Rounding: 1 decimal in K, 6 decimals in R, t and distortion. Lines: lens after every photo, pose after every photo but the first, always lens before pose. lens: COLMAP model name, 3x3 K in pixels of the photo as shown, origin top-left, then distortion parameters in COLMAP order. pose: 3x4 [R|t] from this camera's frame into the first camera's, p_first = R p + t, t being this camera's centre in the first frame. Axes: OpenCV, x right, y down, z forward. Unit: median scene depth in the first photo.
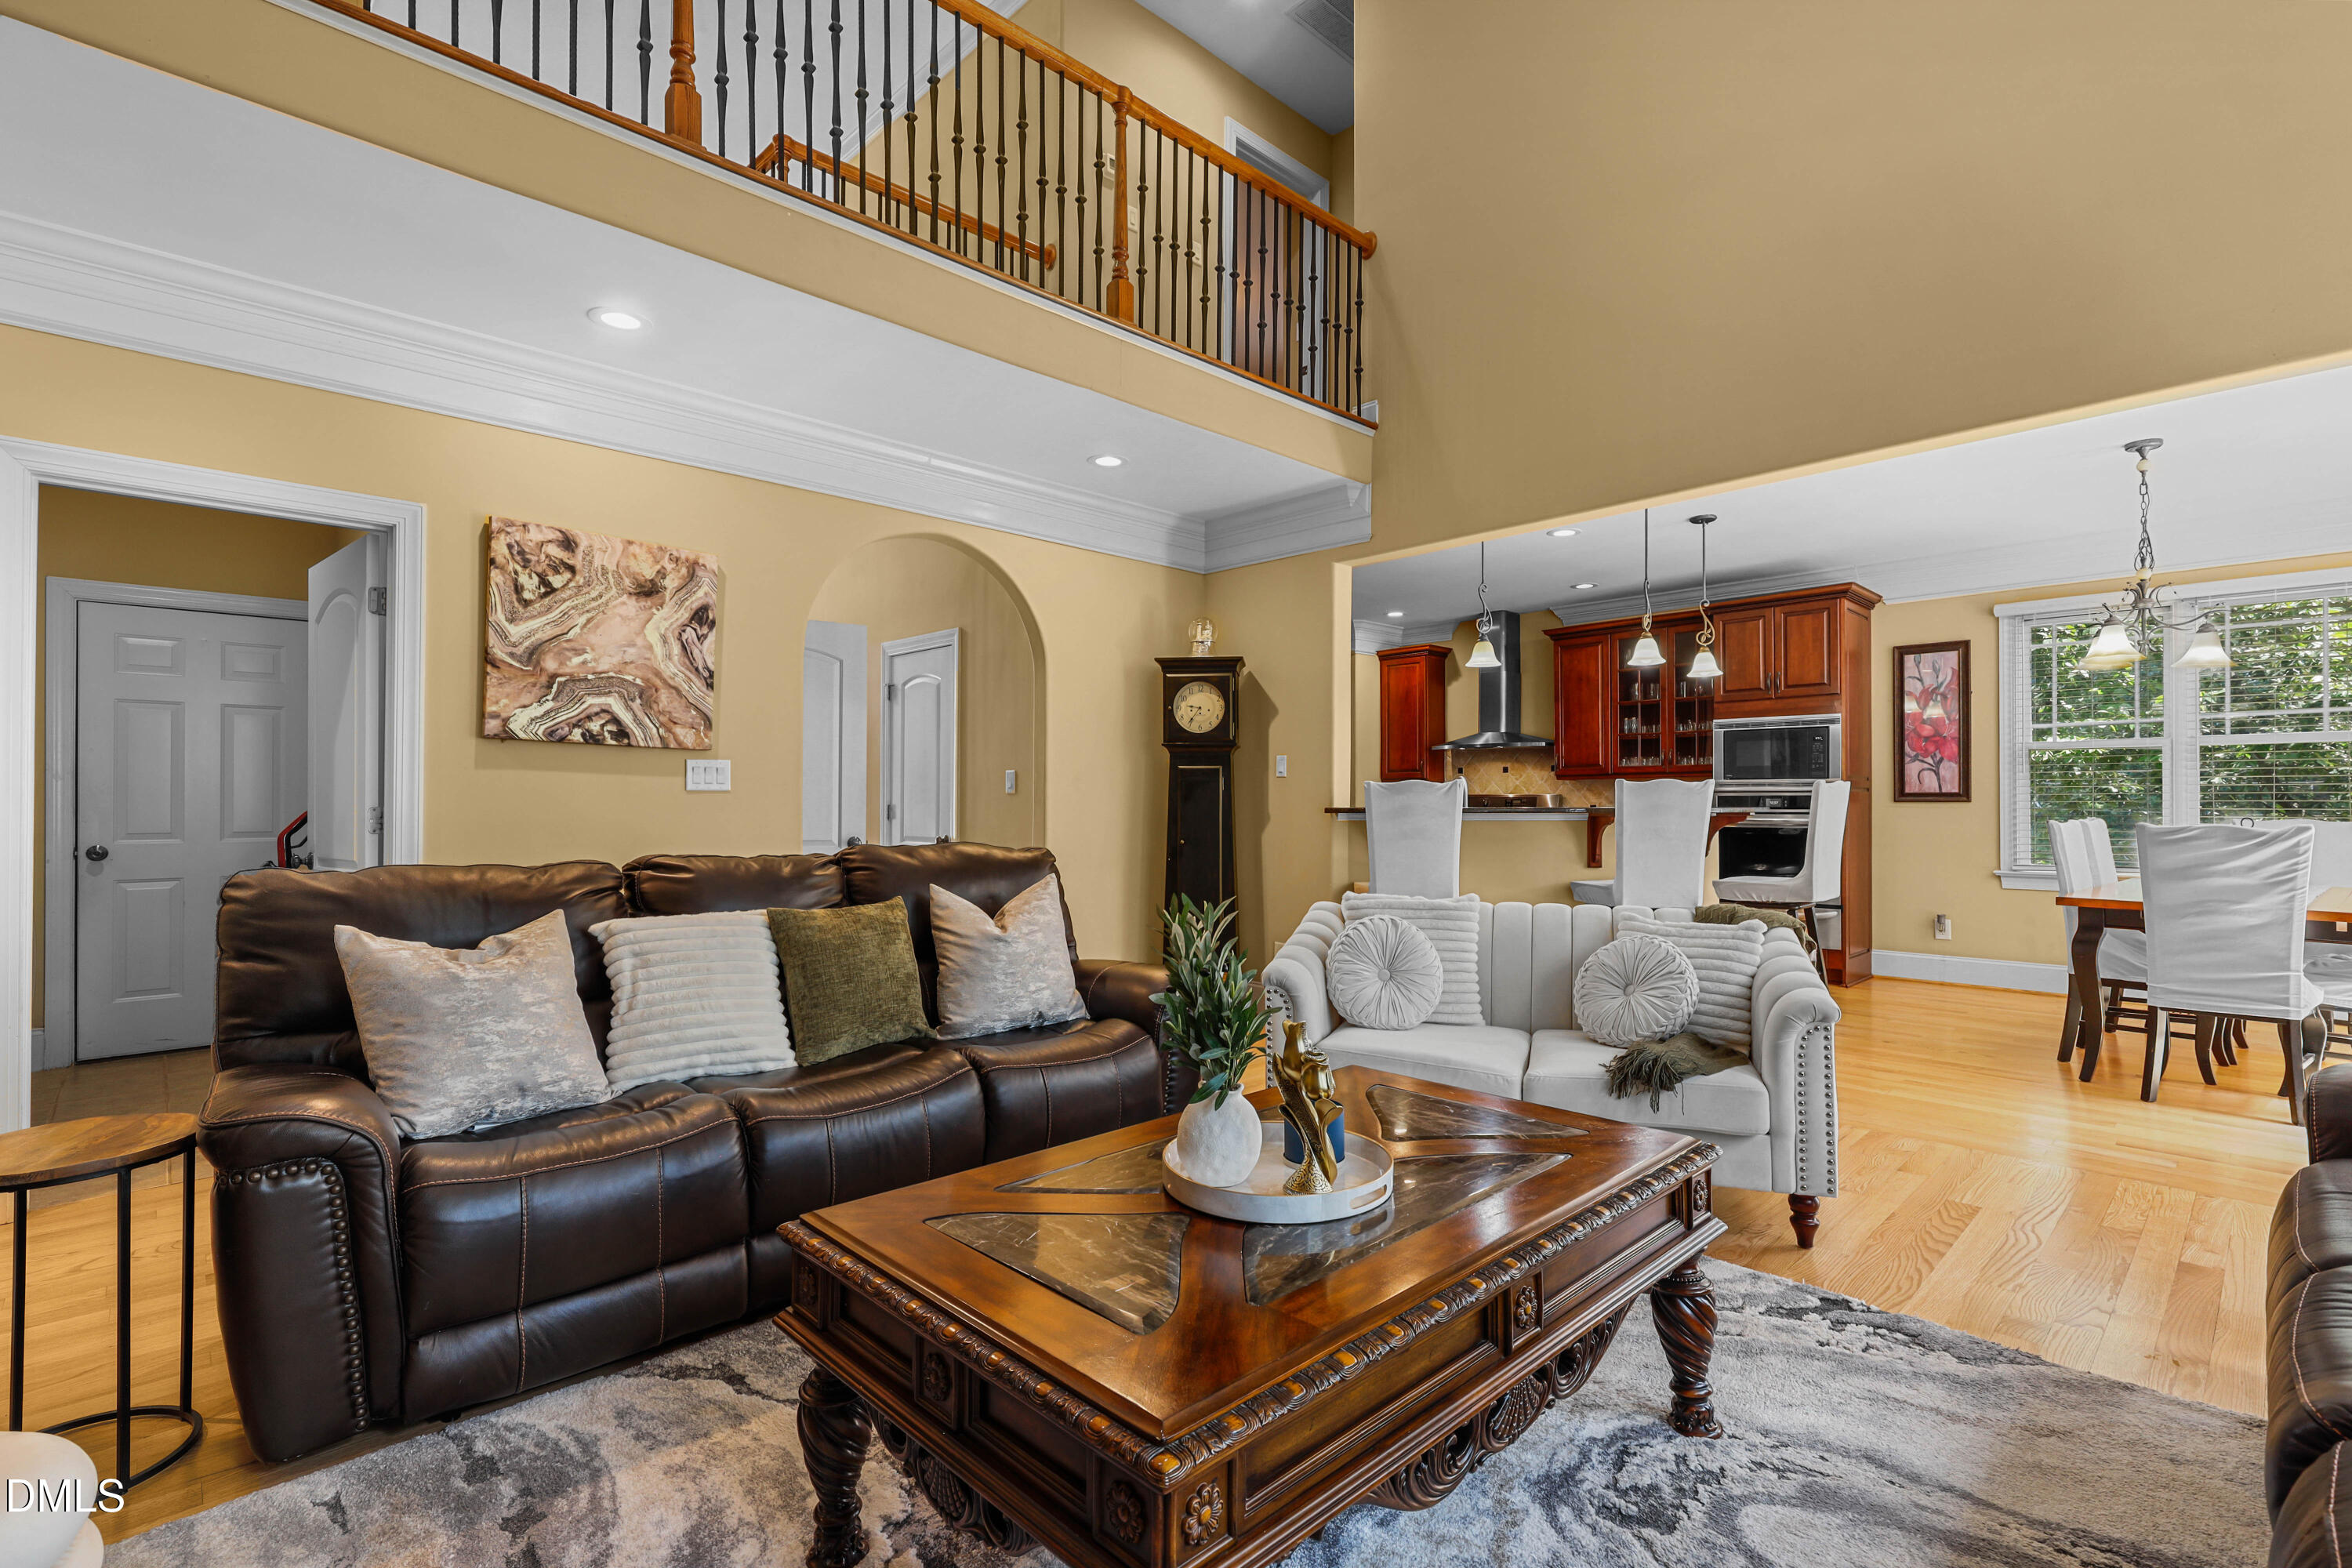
lens RADIAL K [[1058.2, 0, 1182.0], [0, 1058.2, 795.8], [0, 0, 1]] dist [0.000172, 0.000997]
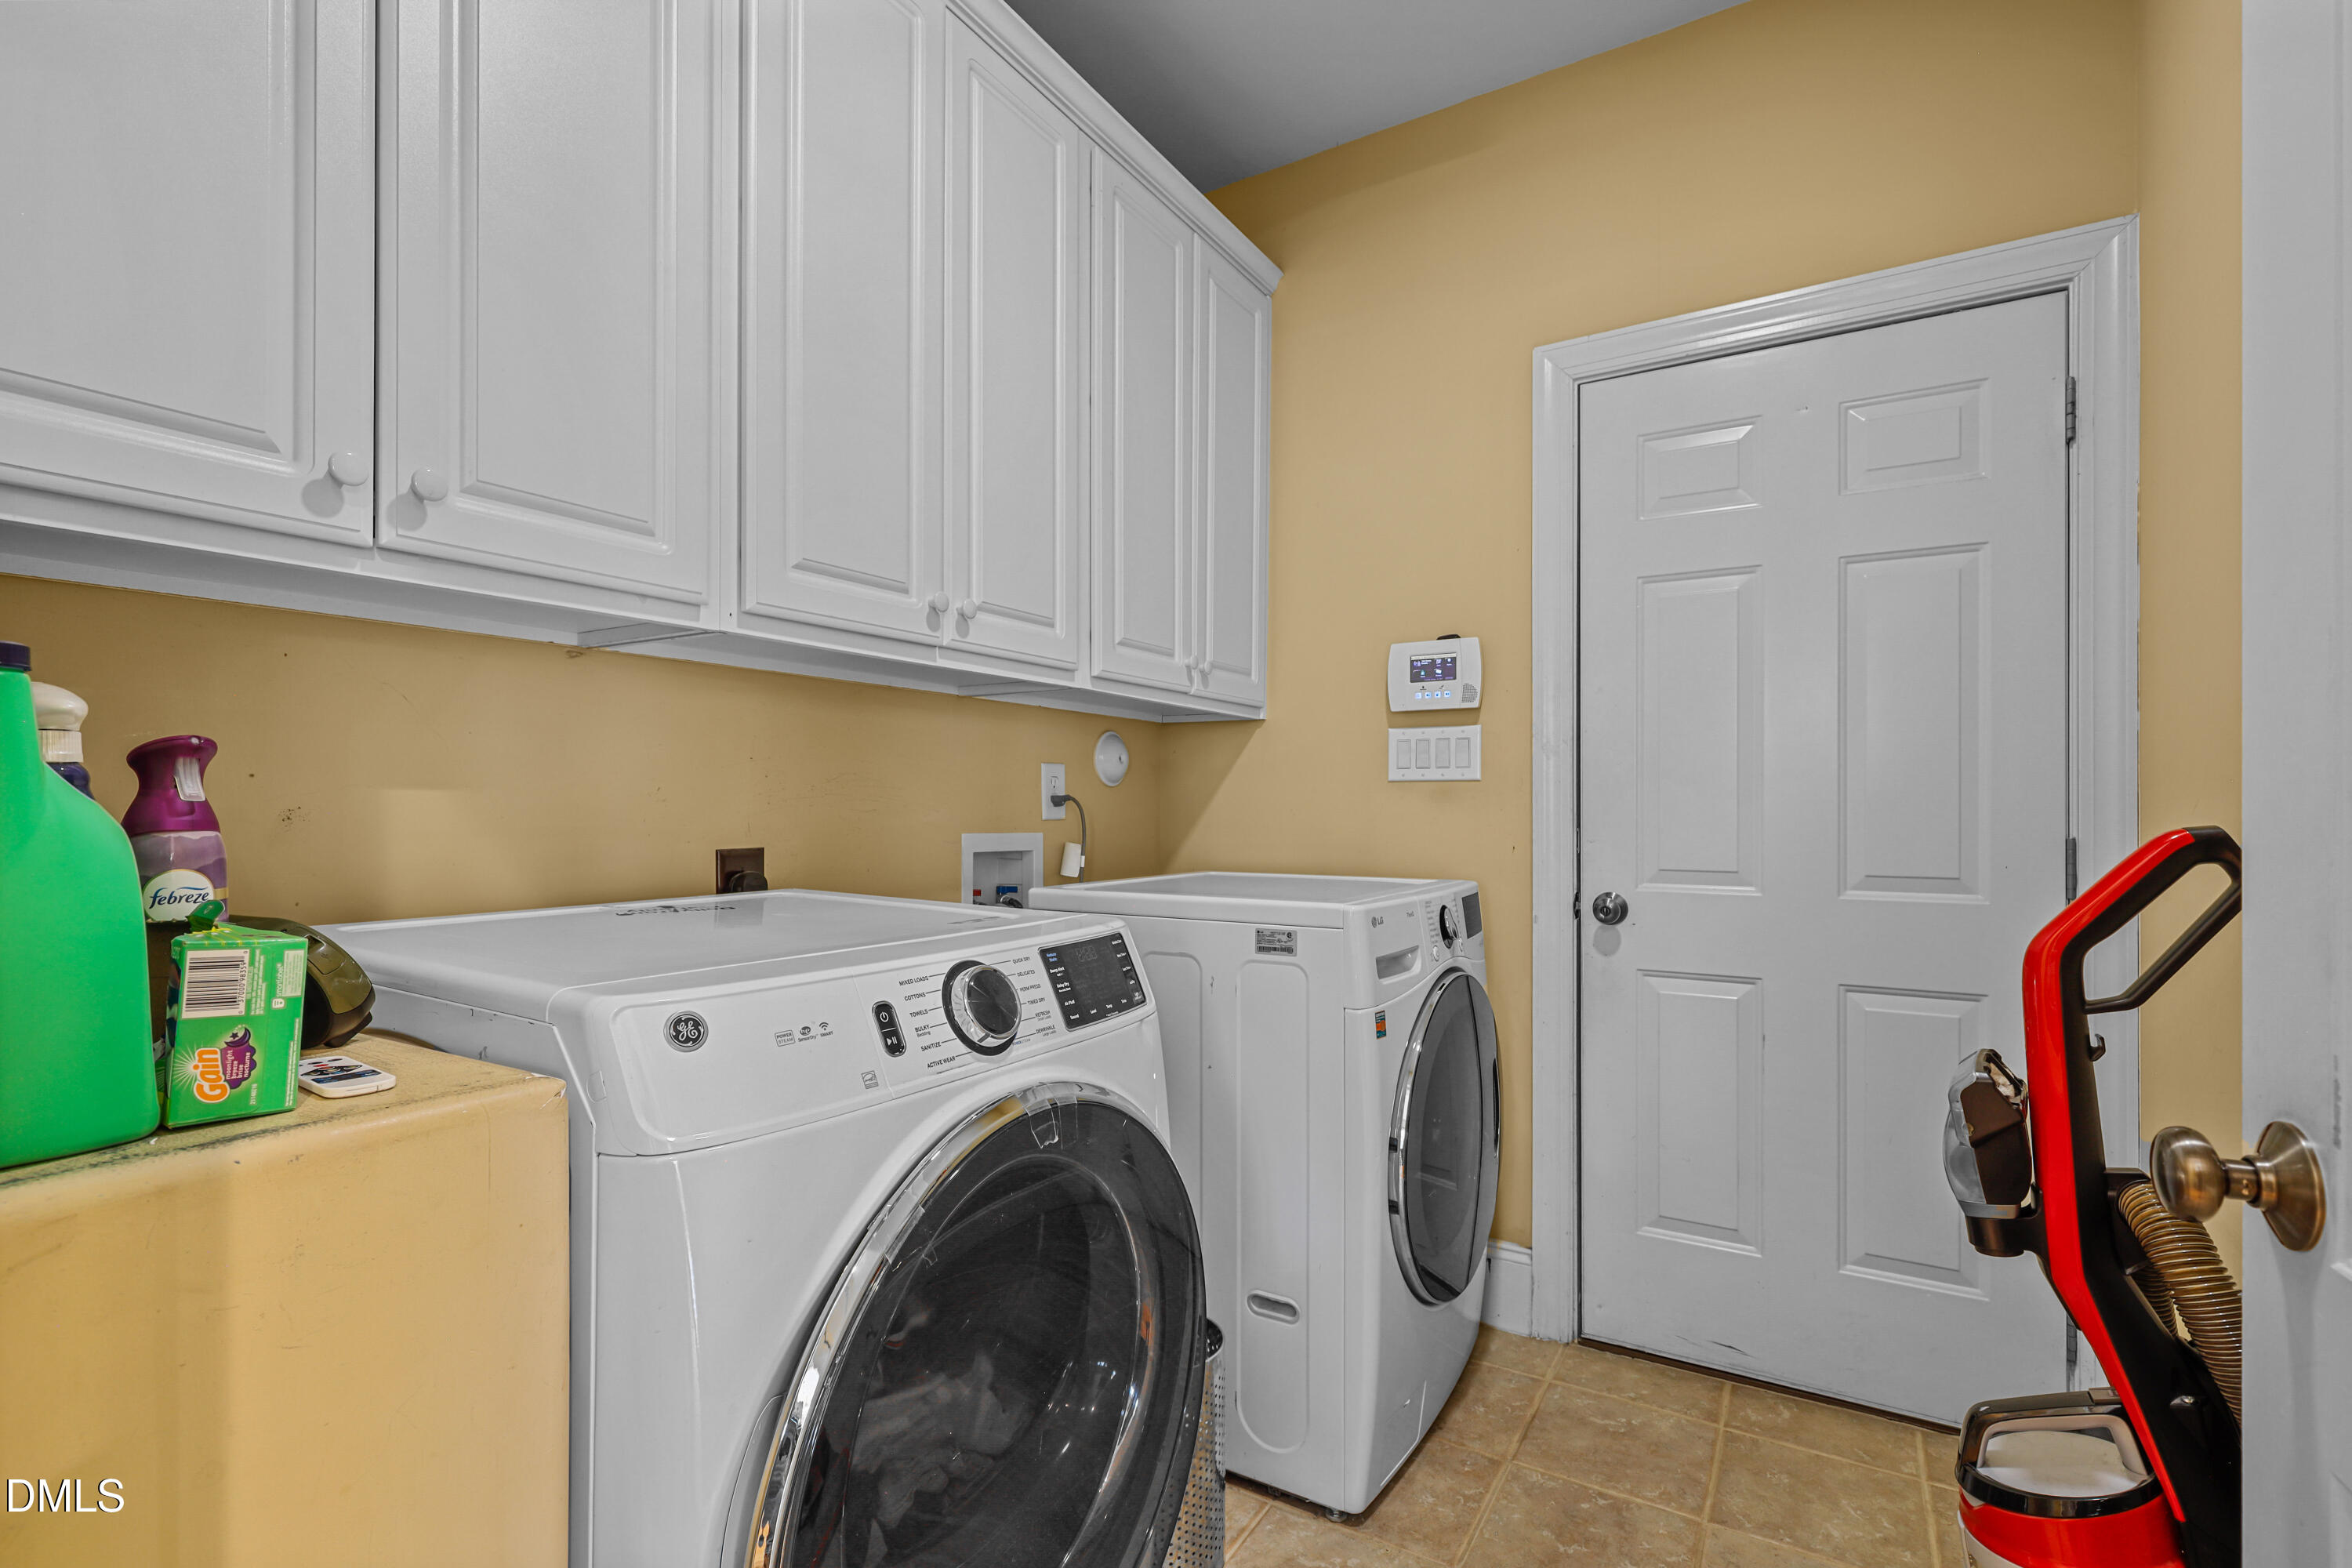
lens RADIAL K [[1058.2, 0, 1180.5], [0, 1058.2, 797.4], [0, 0, 1]] dist [0.000172, 0.000997]
pose [[0.251211, -0.004225, -0.967923, -0.617984], [0.001600, 0.999991, -0.003950, 0.006365], [0.967931, -0.000556, 0.251216, 0.698729]]
